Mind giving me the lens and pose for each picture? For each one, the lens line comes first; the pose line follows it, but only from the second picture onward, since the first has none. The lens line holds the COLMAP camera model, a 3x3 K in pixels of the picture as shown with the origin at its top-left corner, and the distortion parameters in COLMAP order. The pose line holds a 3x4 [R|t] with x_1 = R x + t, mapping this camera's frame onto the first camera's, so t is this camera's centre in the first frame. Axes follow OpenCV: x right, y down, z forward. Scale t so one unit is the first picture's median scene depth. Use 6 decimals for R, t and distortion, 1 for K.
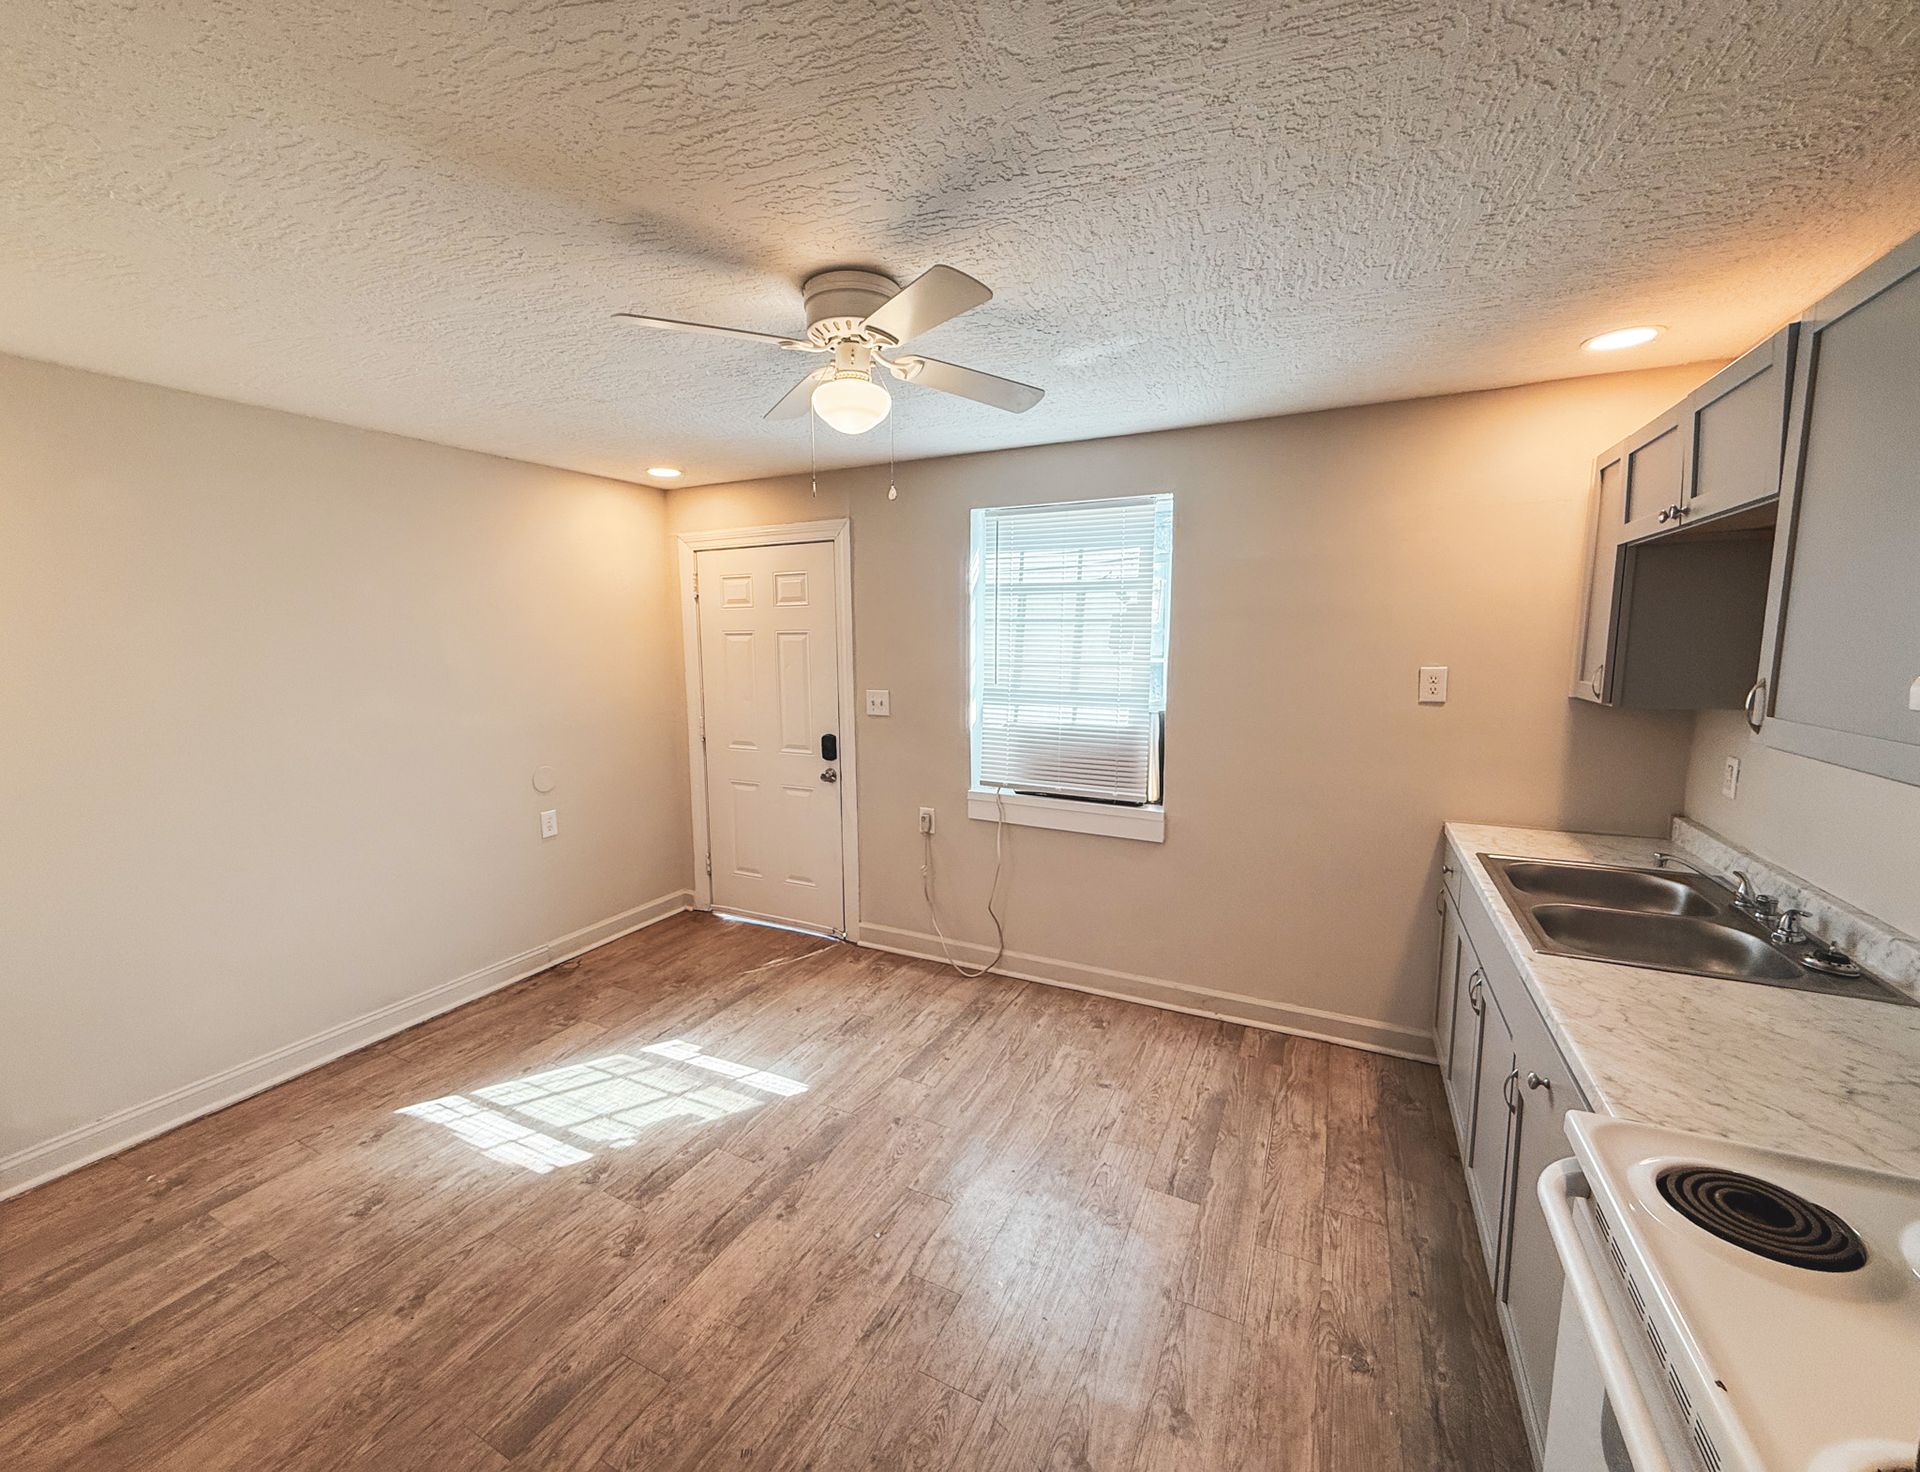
lens RADIAL K [[780.3, 0, 935.1], [0, 780.3, 736.1], [0, 0, 1]] dist [-0.000330, -0.000099]
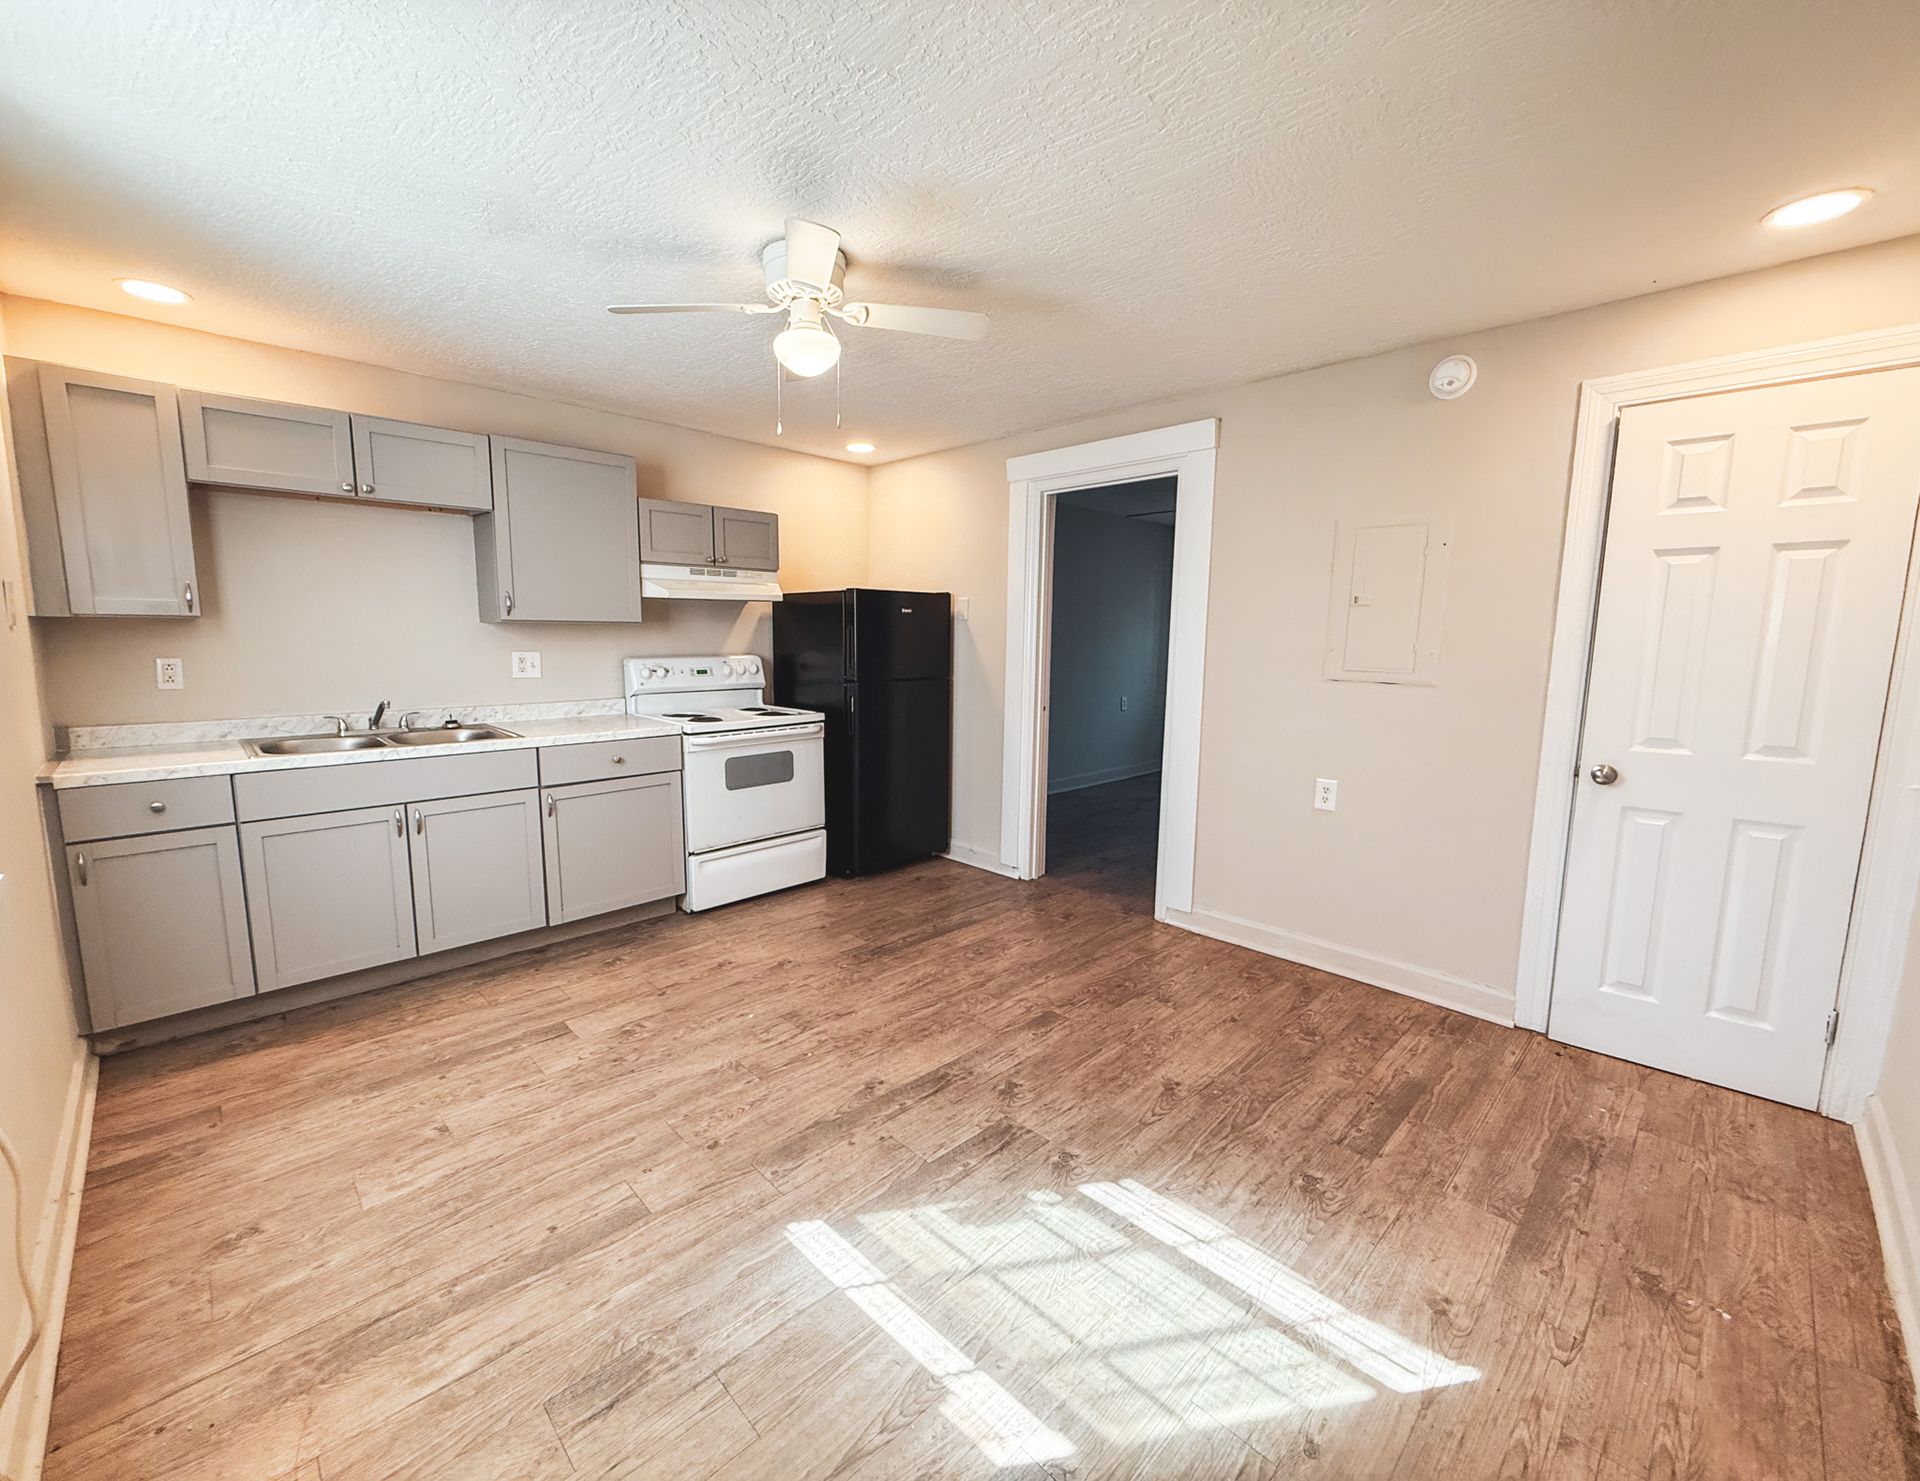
lens RADIAL K [[786.3, 0, 928.0], [0, 786.3, 737.9], [0, 0, 1]] dist [-0.001052, -0.000216]
pose [[-0.945707, -0.046235, 0.321716, -0.465722], [0.037159, 0.967960, 0.248340, -0.096688], [-0.322890, 0.246811, -0.913688, 1.464451]]
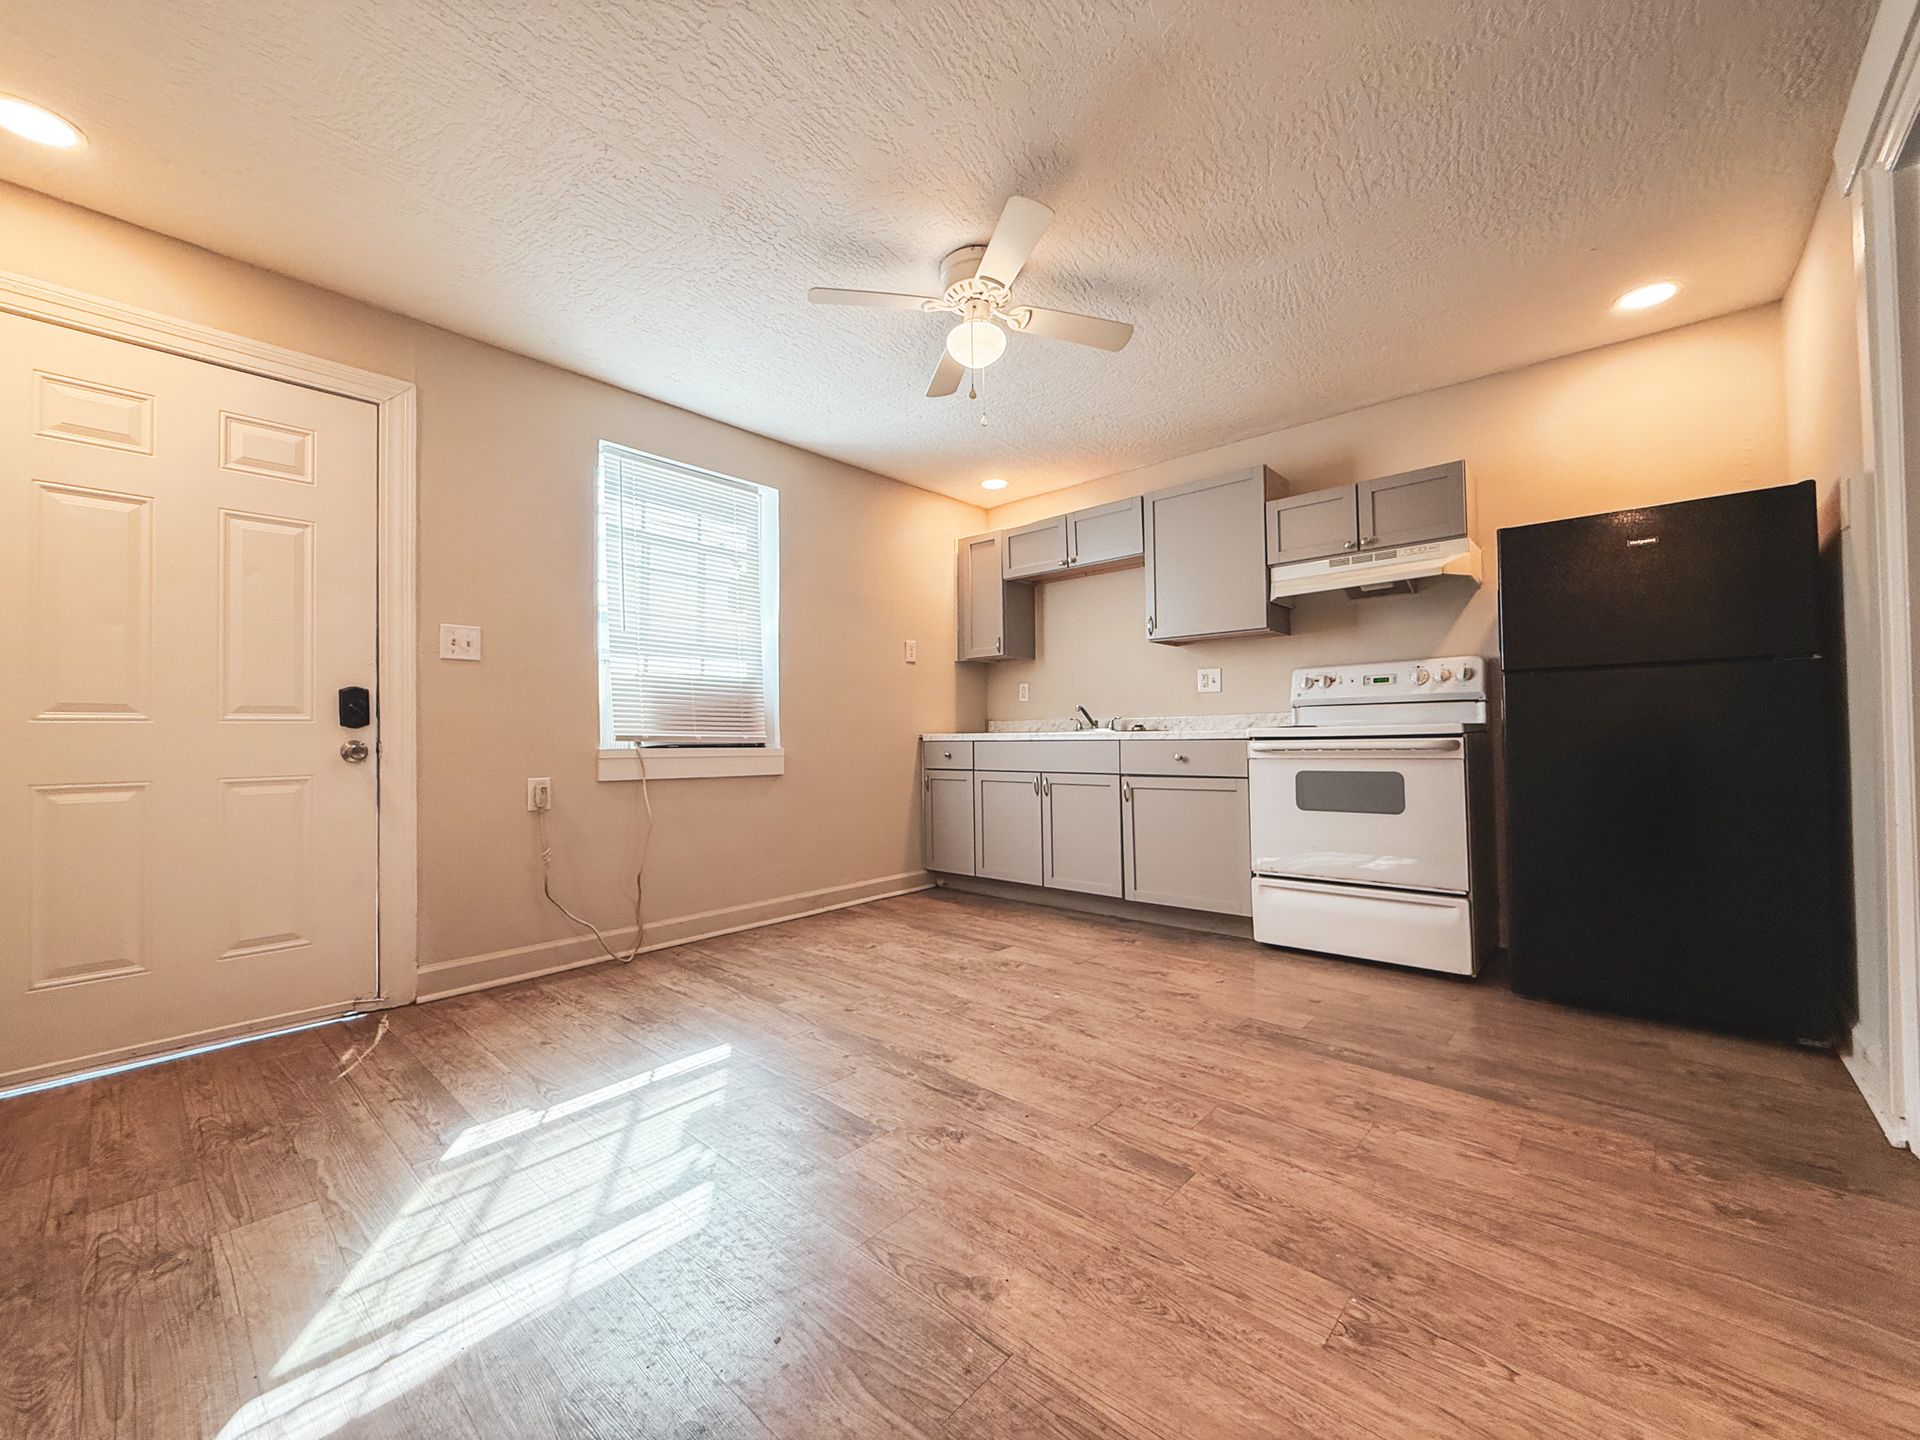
lens RADIAL K [[763.2, 0, 956.9], [0, 763.2, 721.5], [0, 0, 1]] dist [0.000858, 0.000171]
pose [[0.253268, 0.020908, 0.967170, -0.909727], [0.132748, 0.989558, -0.056154, 0.187017], [-0.958245, 0.142612, 0.247848, 0.535336]]
